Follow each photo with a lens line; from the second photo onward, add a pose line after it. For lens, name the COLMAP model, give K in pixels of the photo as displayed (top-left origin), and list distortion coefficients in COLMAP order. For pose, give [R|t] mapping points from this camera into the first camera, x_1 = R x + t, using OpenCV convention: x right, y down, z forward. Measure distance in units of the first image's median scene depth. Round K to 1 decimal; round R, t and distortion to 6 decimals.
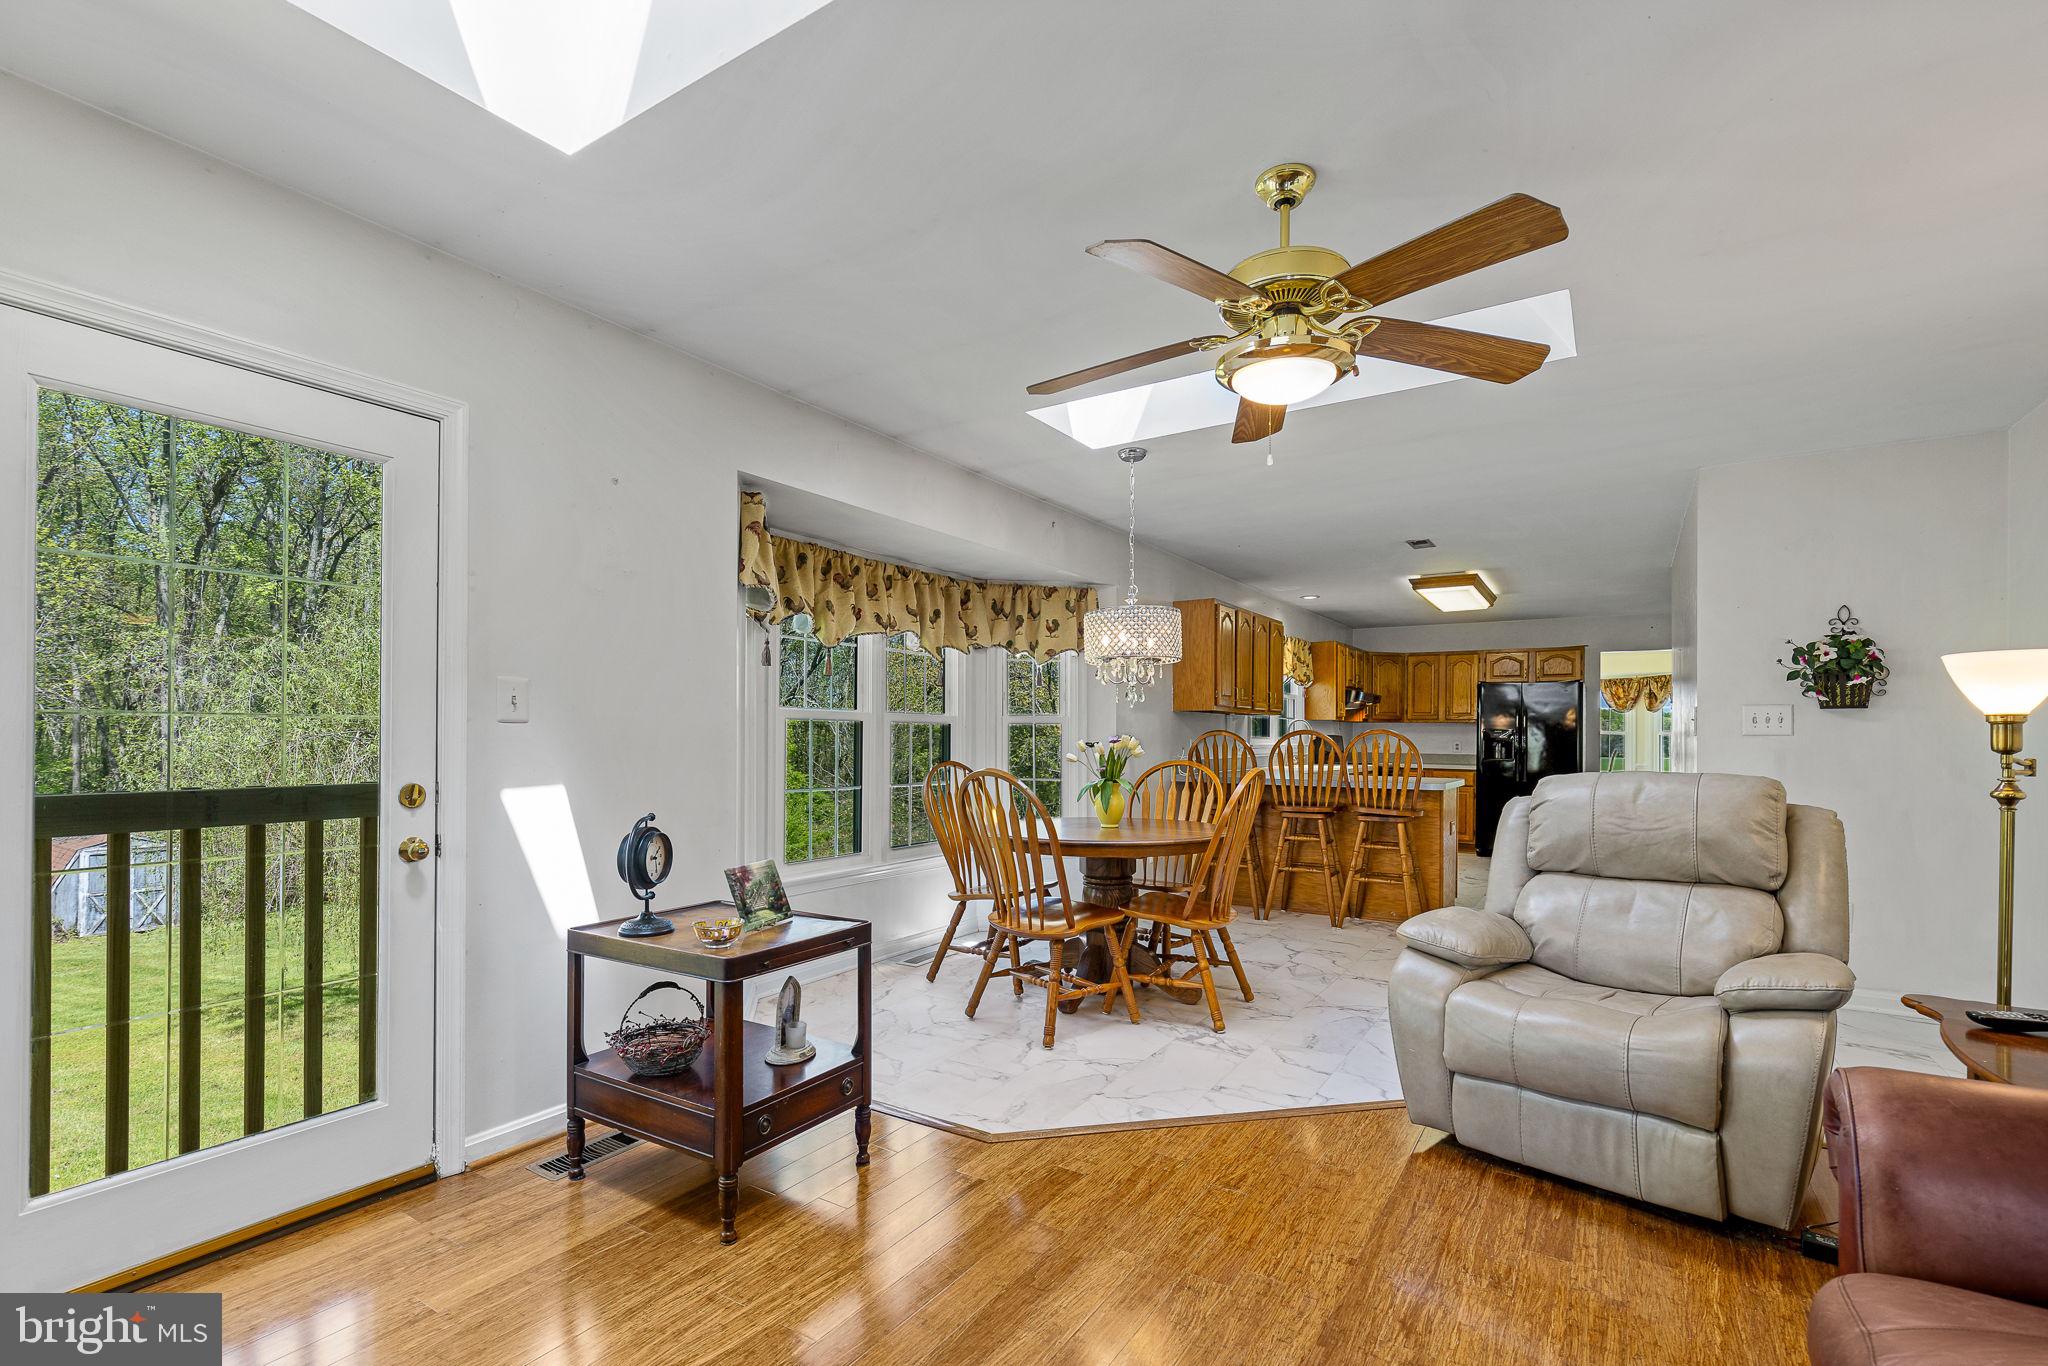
lens RADIAL K [[927.1, 0, 1016.7], [0, 927.1, 688.7], [0, 0, 1]] dist [0.000335, -0.000340]
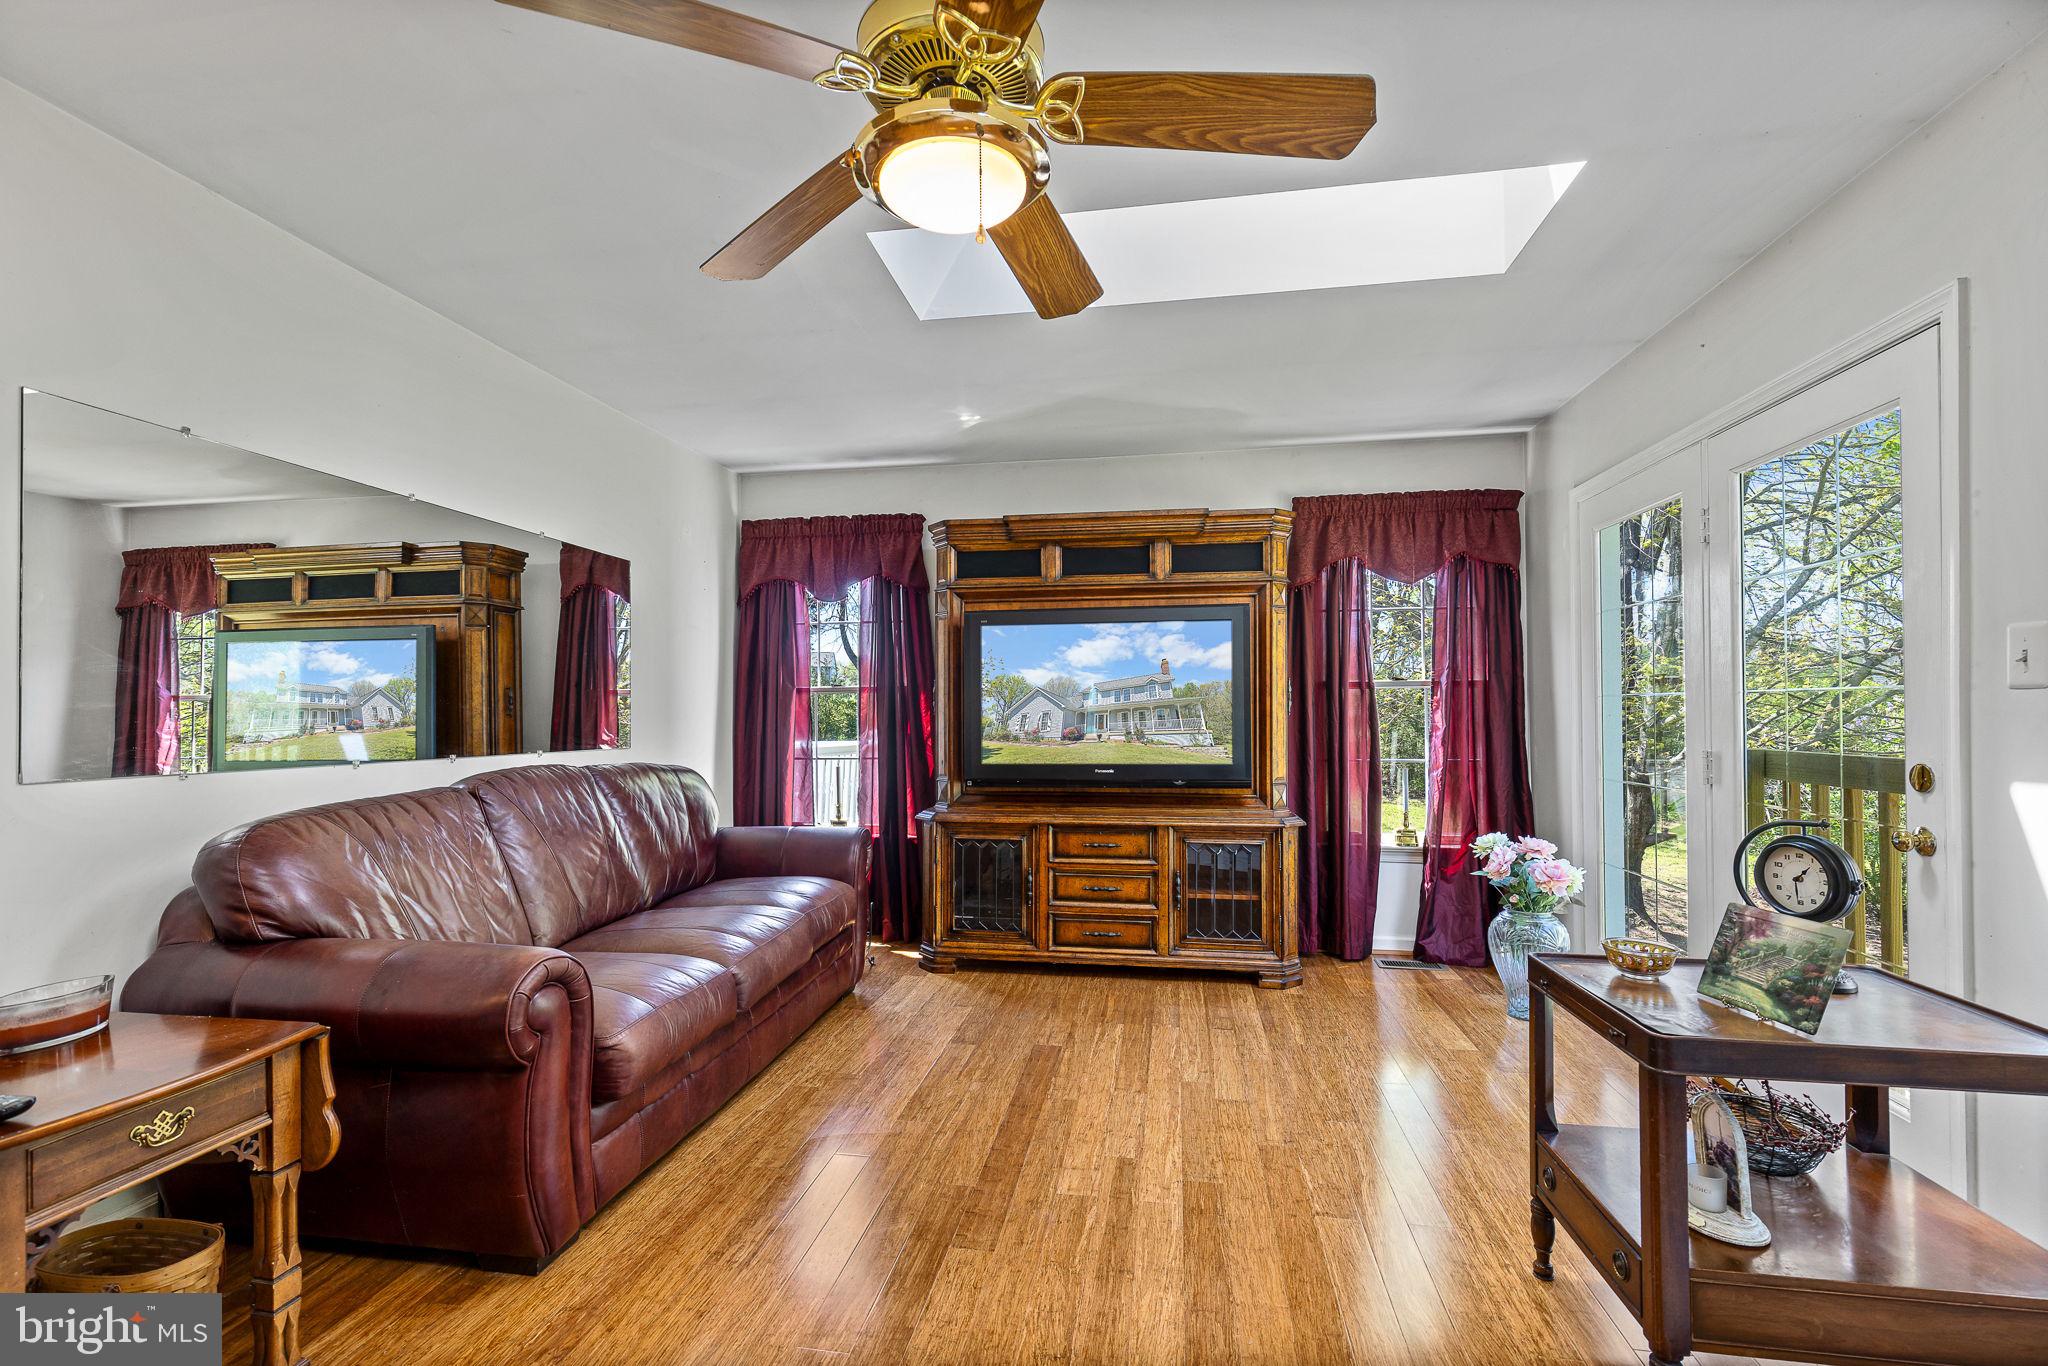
lens RADIAL K [[920.2, 0, 1002.6], [0, 920.2, 698.6], [0, 0, 1]] dist [0.002864, -0.000168]
pose [[-0.920096, 0.003786, -0.391675, 0.474163], [0.031968, 0.997343, -0.065455, 0.069982], [0.390387, -0.072746, -0.917772, 1.462400]]
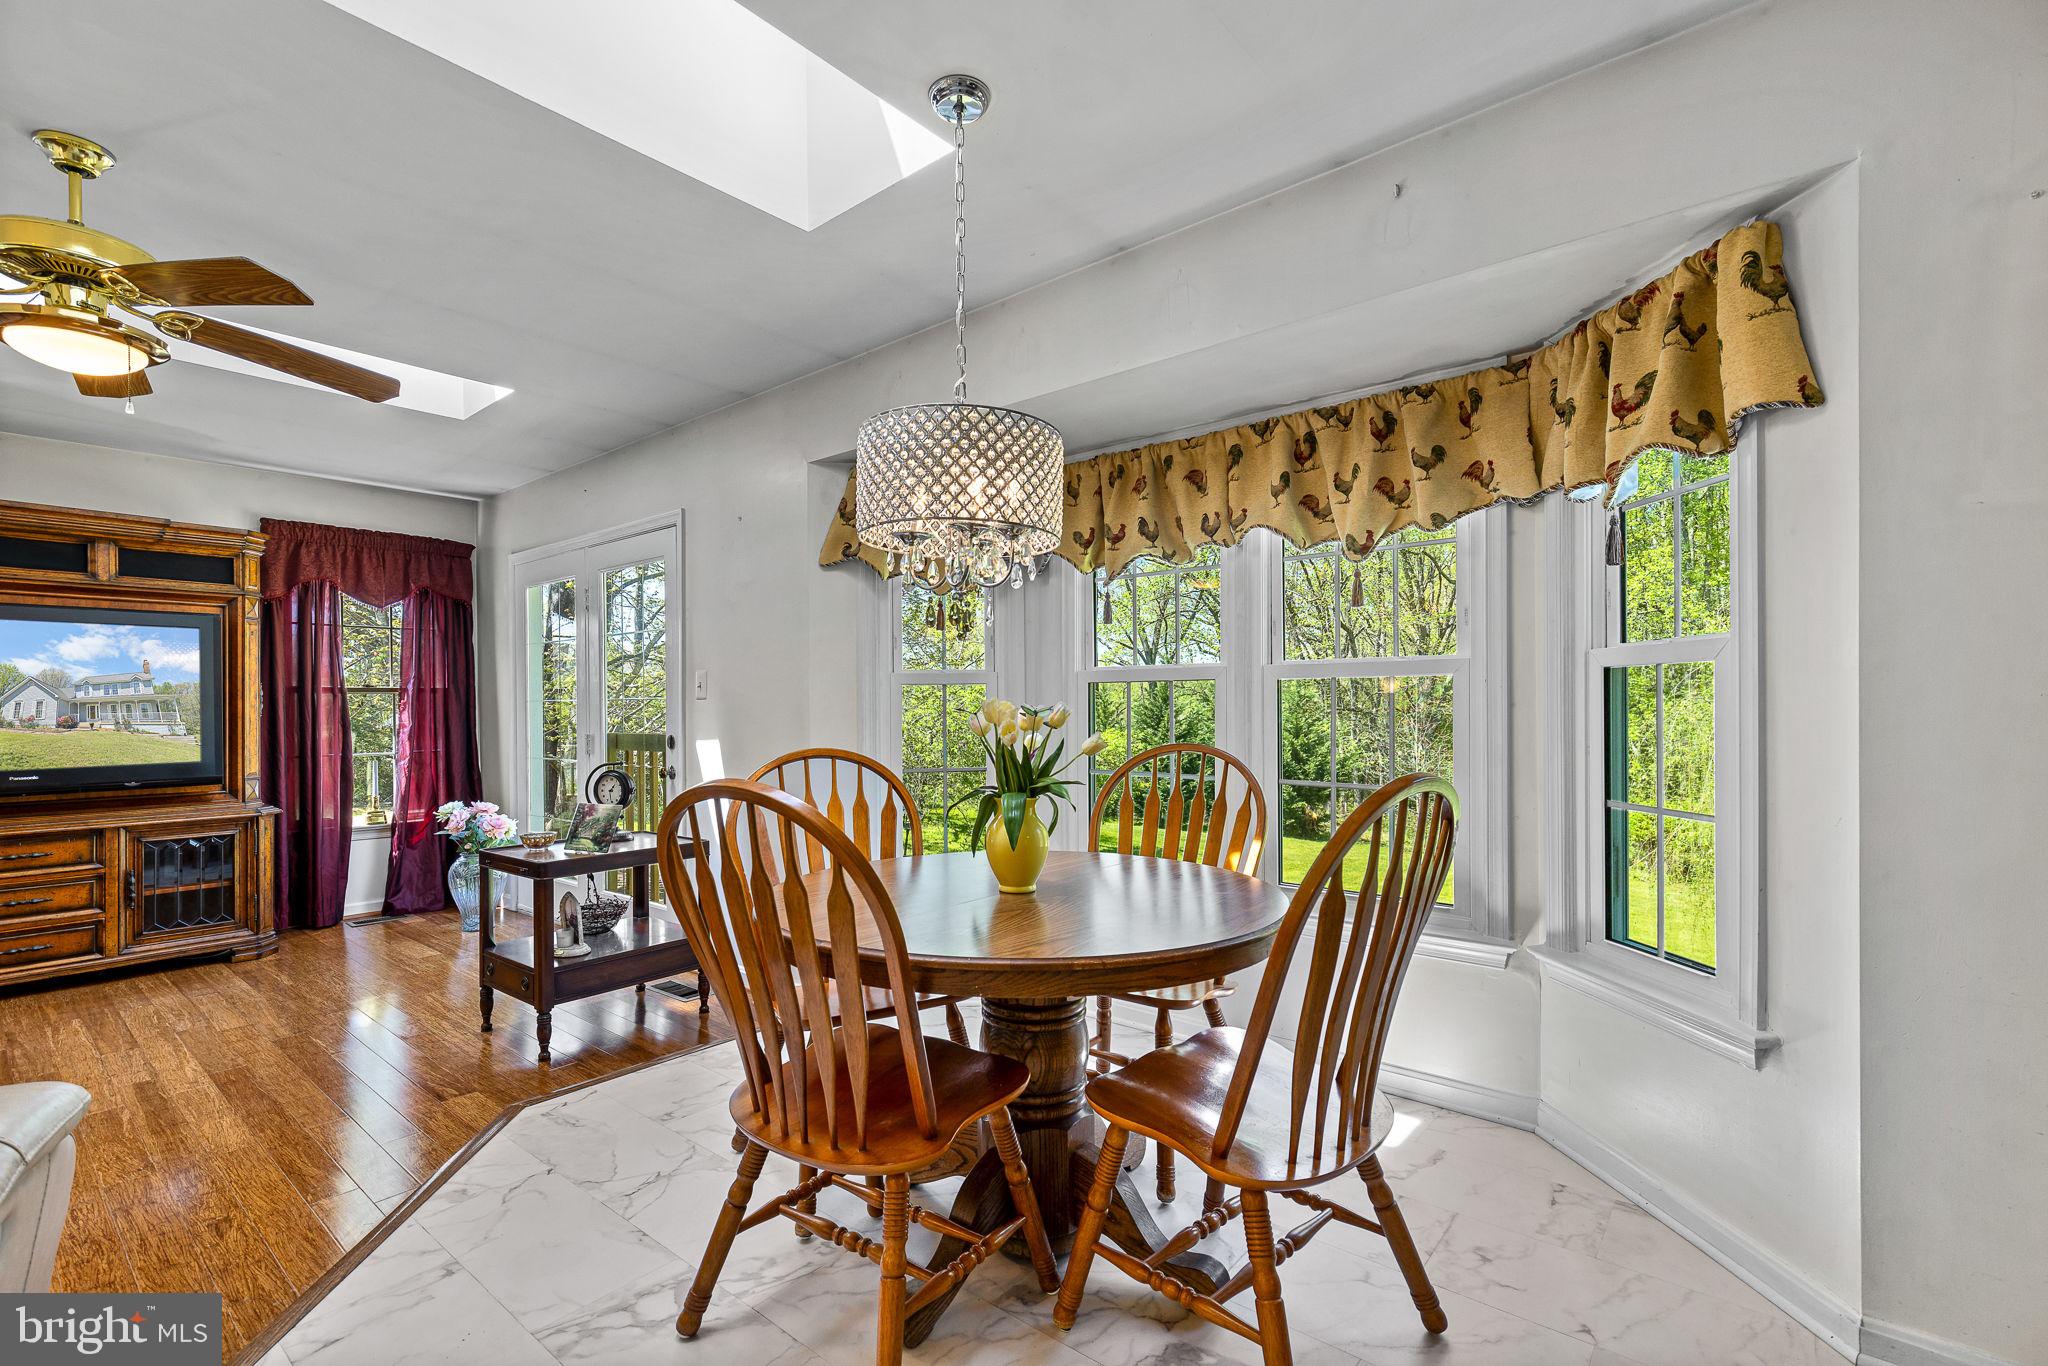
lens RADIAL K [[919.8, 0, 1023.5], [0, 919.8, 704.1], [0, 0, 1]] dist [0.001315, 0.000256]
pose [[-0.113038, 0.003917, -0.993583, 1.039458], [0.068718, 0.997629, -0.003885, 0.095827], [0.991212, -0.068716, -0.113039, 1.885133]]
